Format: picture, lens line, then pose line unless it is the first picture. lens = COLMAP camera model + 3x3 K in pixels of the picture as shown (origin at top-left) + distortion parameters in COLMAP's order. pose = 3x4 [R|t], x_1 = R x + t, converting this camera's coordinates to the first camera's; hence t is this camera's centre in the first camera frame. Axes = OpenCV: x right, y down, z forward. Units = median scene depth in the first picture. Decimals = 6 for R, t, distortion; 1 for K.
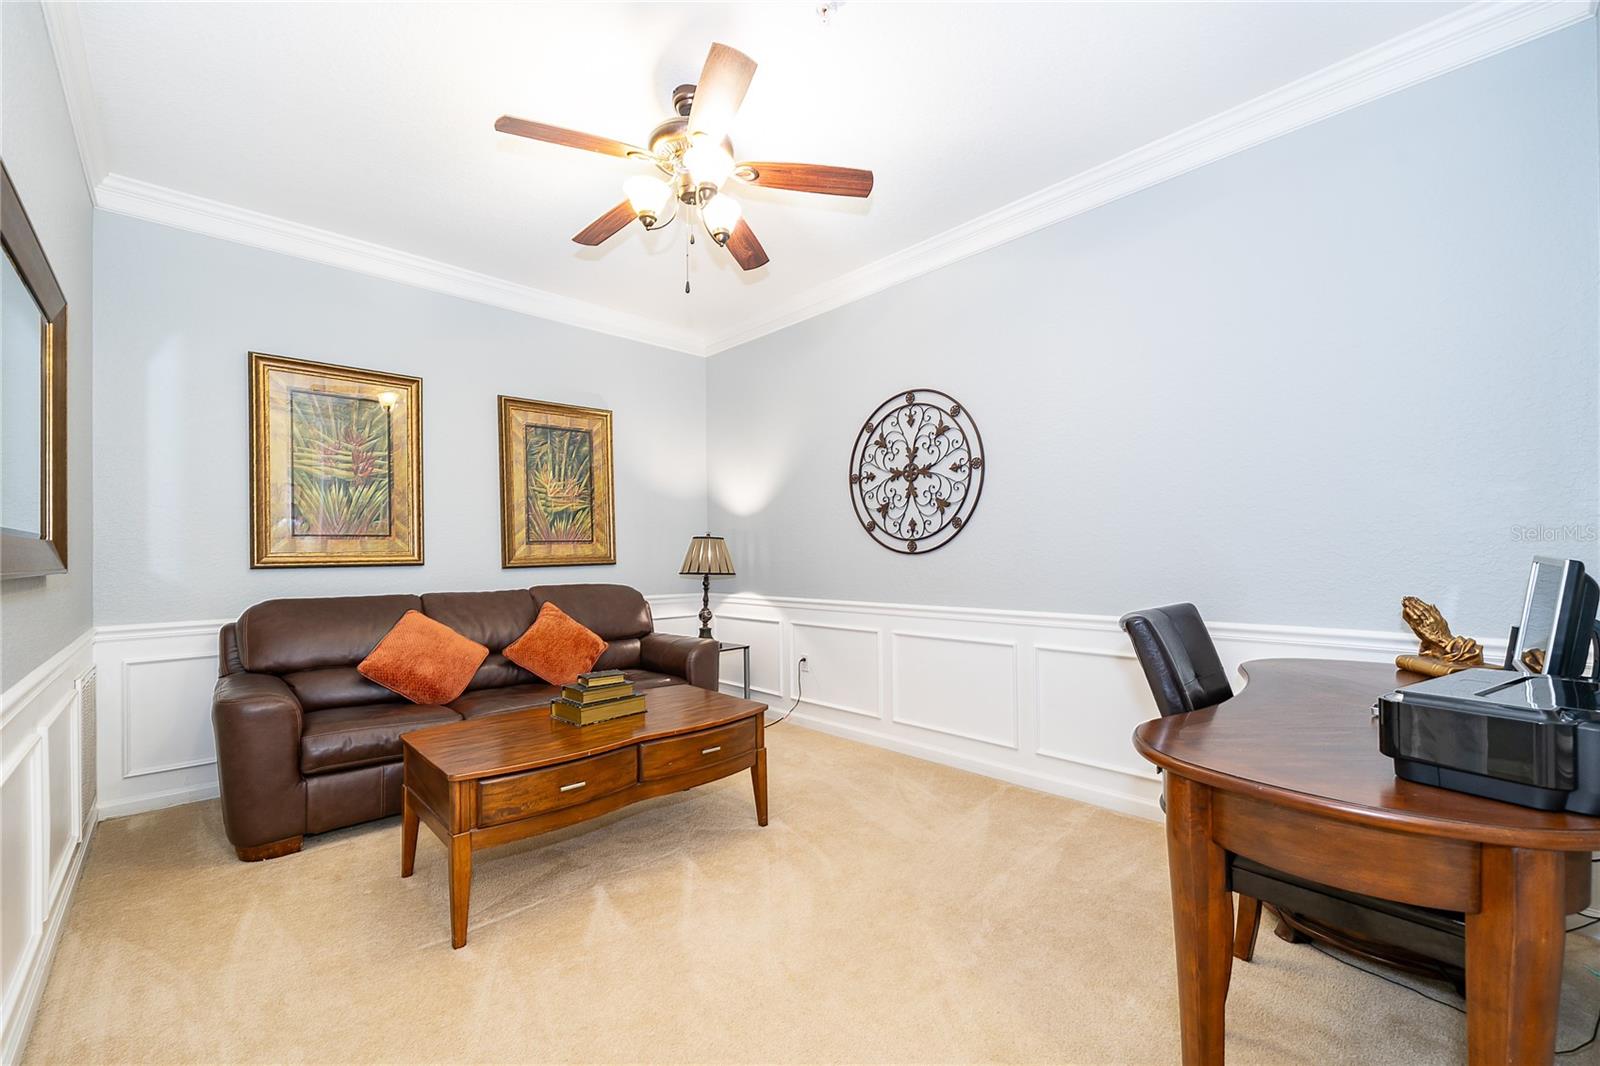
lens RADIAL K [[643.6, 0, 790.9], [0, 643.6, 554.9], [0, 0, 1]] dist [0.000315, -0.001023]
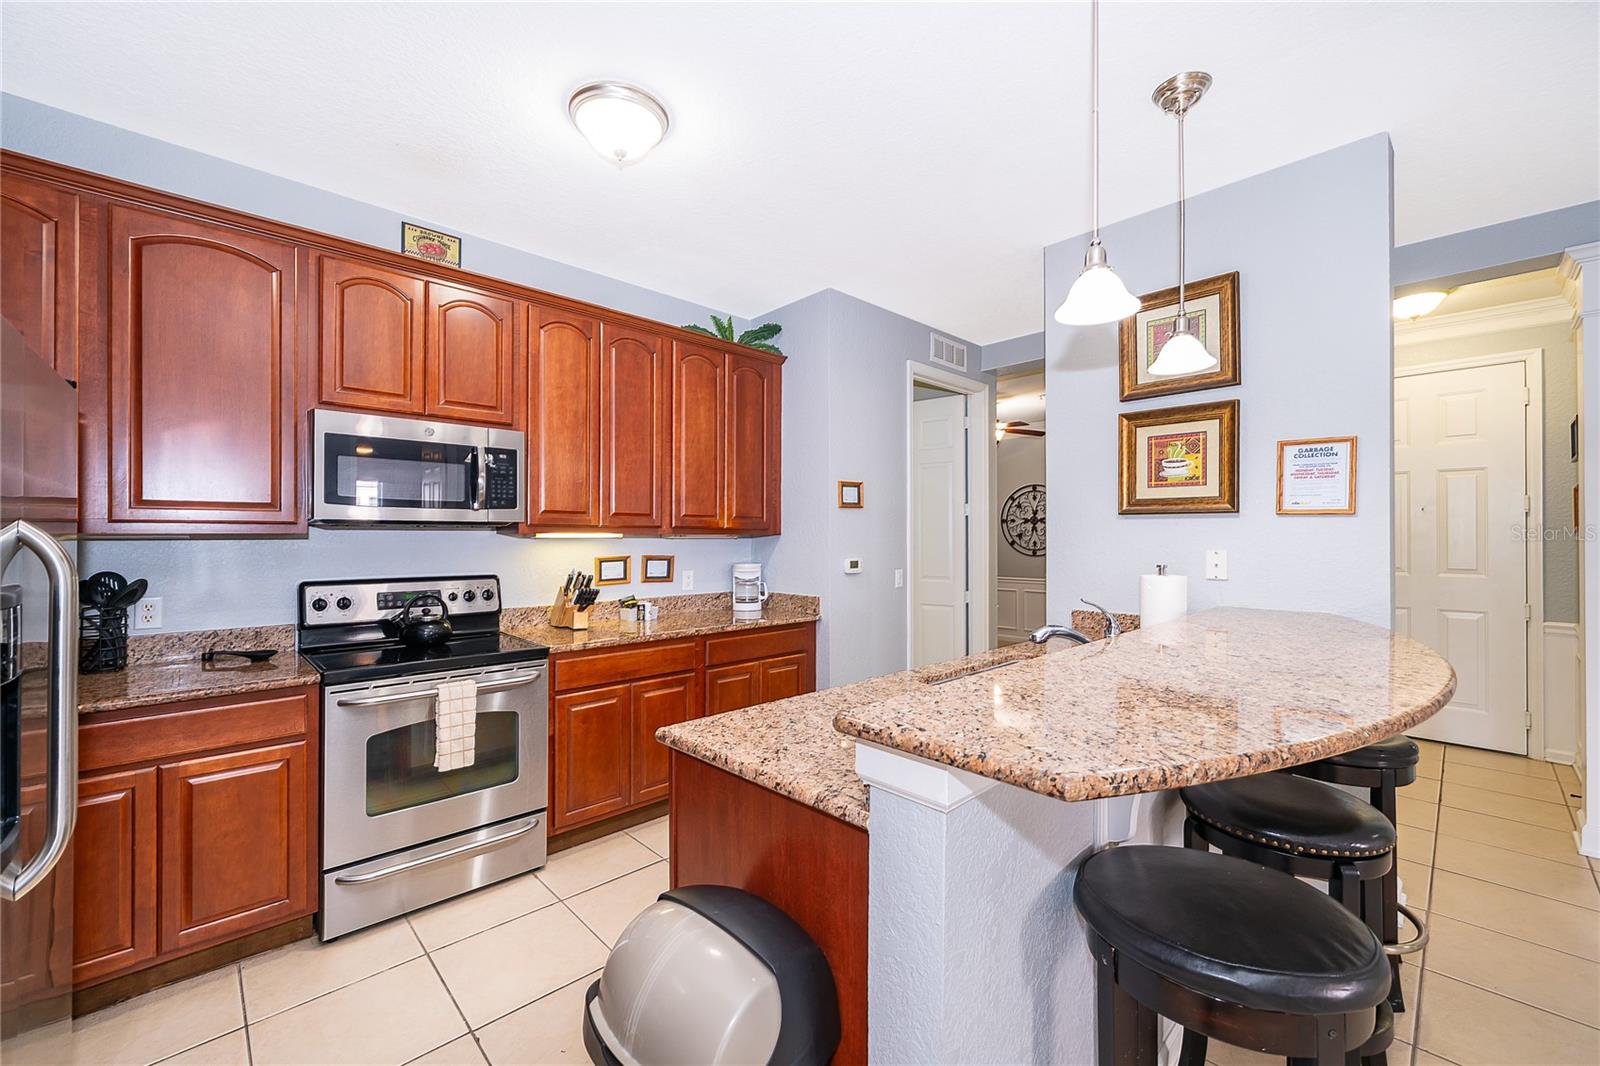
lens RADIAL K [[643.6, 0, 799.3], [0, 643.6, 534.2], [0, 0, 1]] dist [0.000315, -0.001023]
pose [[0.999753, 0.010807, 0.019435, -0.725404], [-0.010697, 0.999926, -0.005759, -0.060551], [-0.019496, 0.005550, 0.999795, -1.329174]]
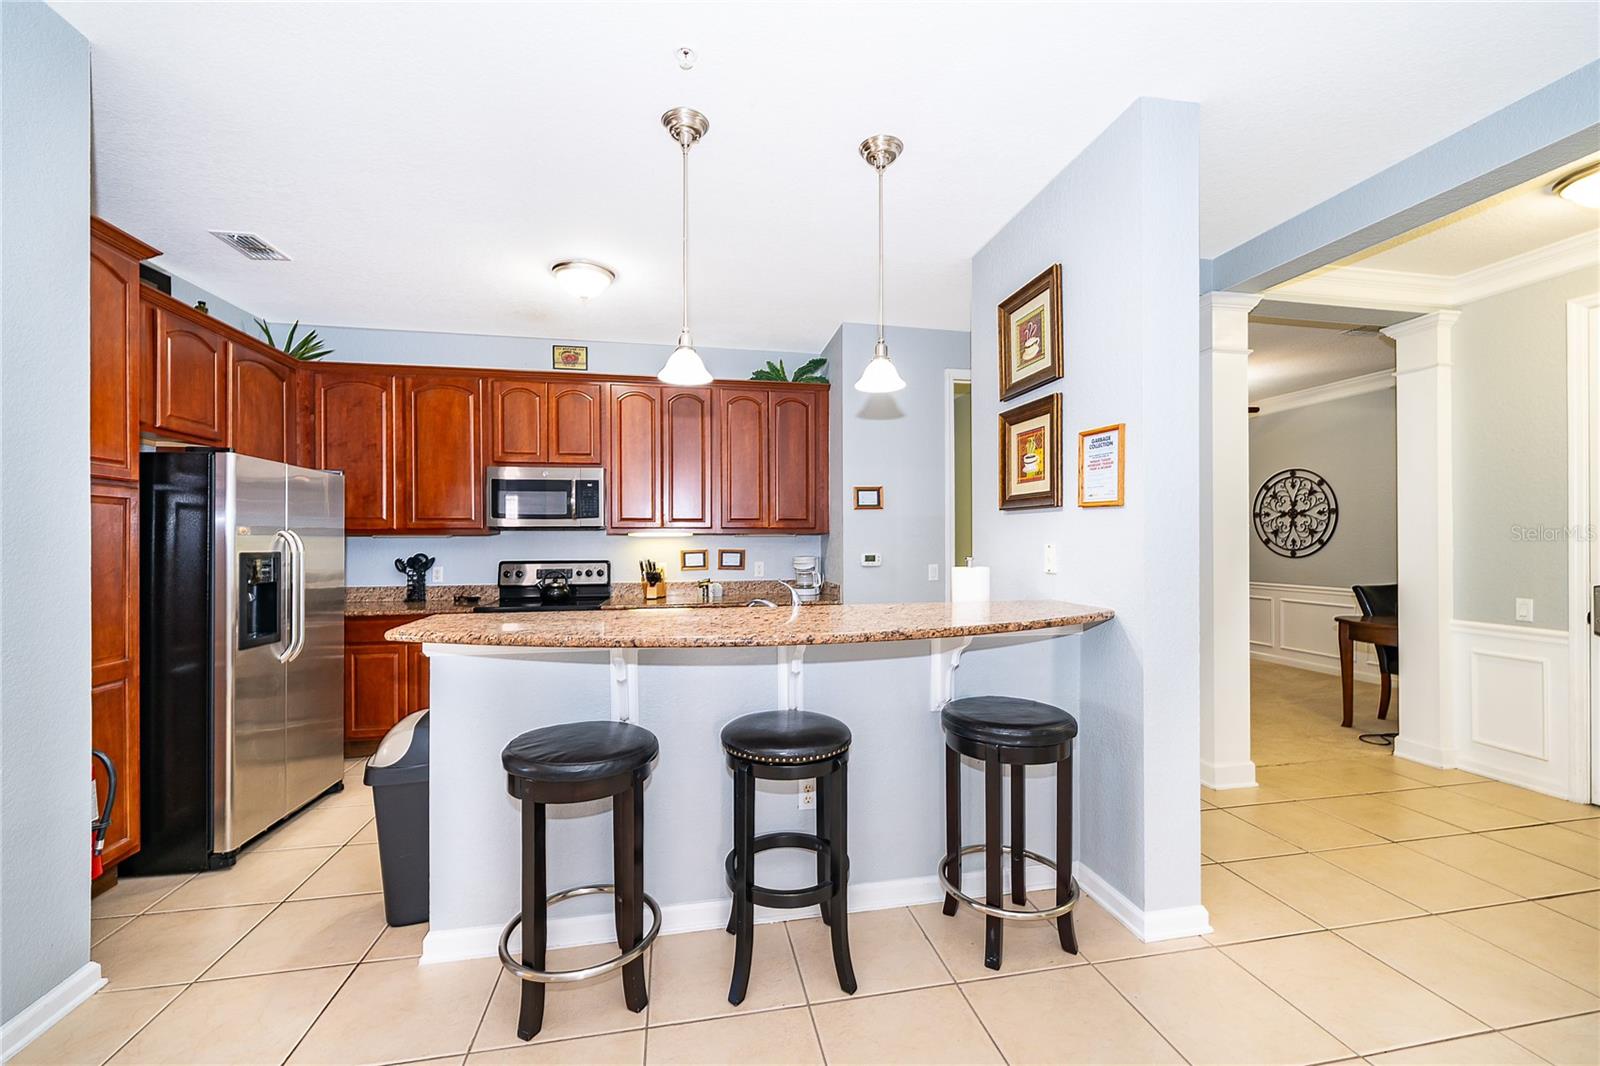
lens RADIAL K [[643.6, 0, 798.0], [0, 643.6, 541.0], [0, 0, 1]] dist [0.000315, -0.001023]
pose [[0.851201, 0.007996, -0.524779, -0.055488], [-0.004886, 0.999961, 0.007311, -0.058789], [0.524817, -0.003659, 0.851207, -1.388072]]
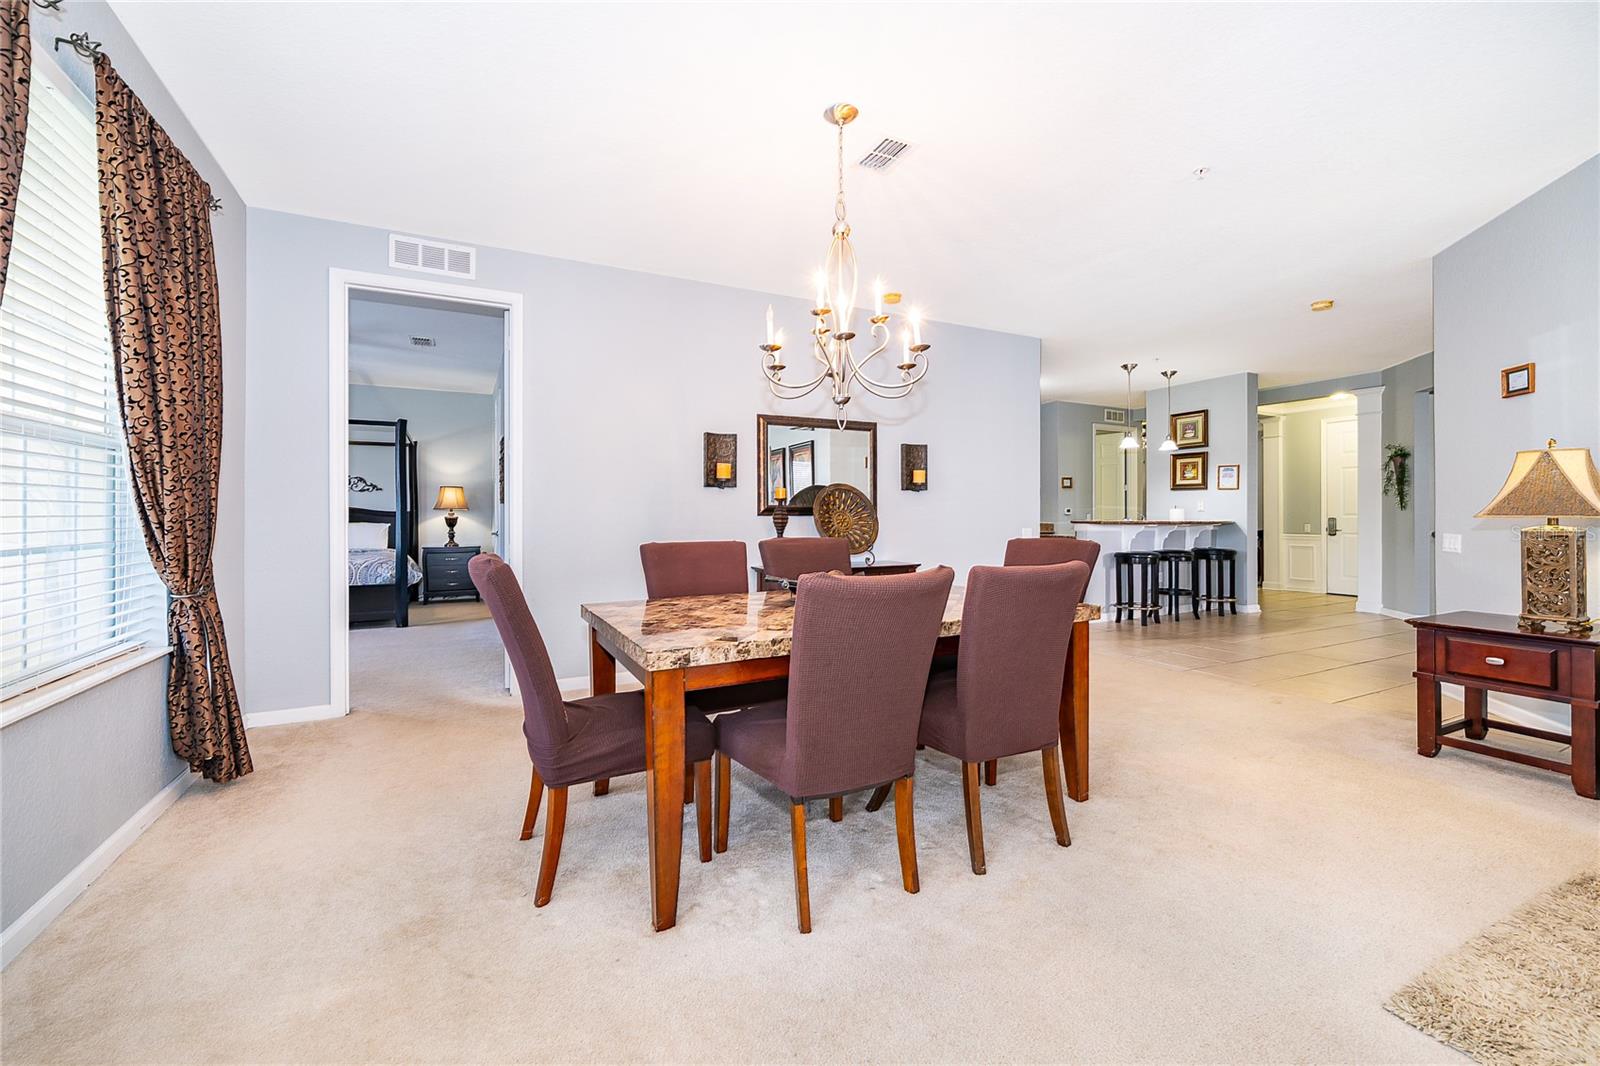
lens RADIAL K [[643.6, 0, 810.1], [0, 643.6, 519.2], [0, 0, 1]] dist [0.000315, -0.001023]
pose [[0.966439, 0.013398, -0.256548, -0.971858], [-0.011716, 0.999899, 0.008085, 0.010231], [0.256630, -0.004808, 0.966498, -3.169488]]
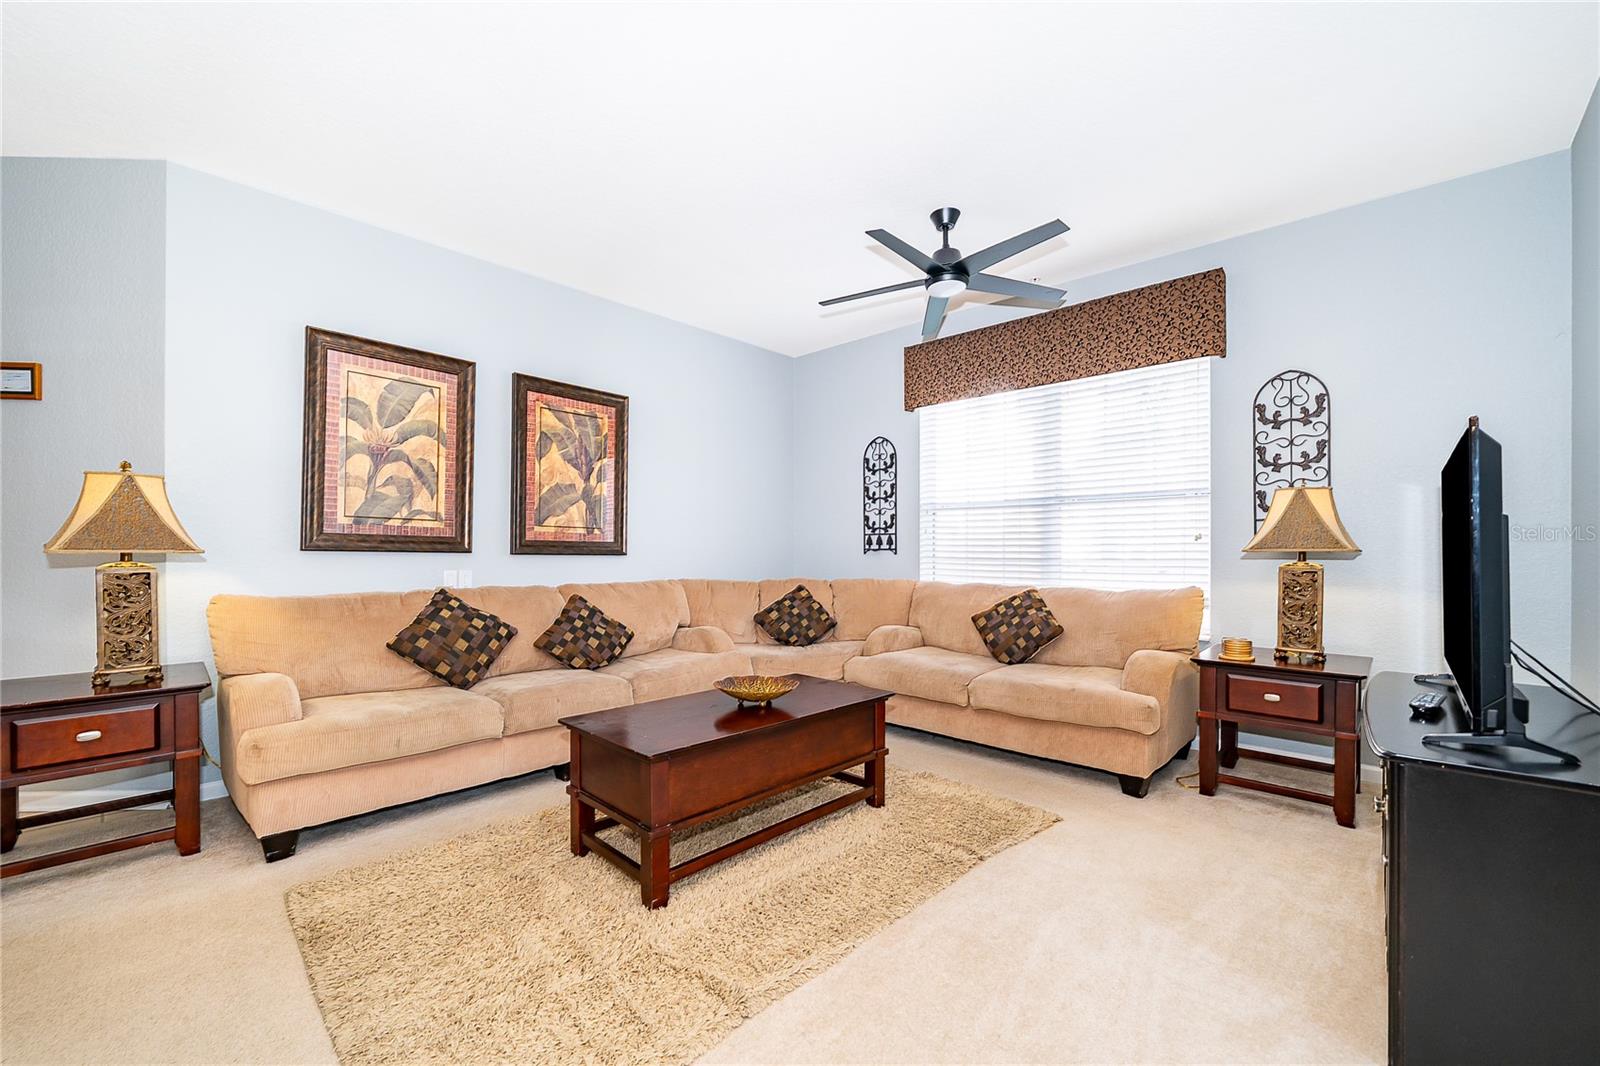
lens RADIAL K [[643.6, 0, 790.5], [0, 643.6, 553.8], [0, 0, 1]] dist [0.000315, -0.001023]
pose [[-0.060855, 0.001984, 0.998145, -1.017067], [0.000119, 0.999998, -0.001980, 0.006588], [-0.998147, -0.000002, -0.060855, -2.835194]]
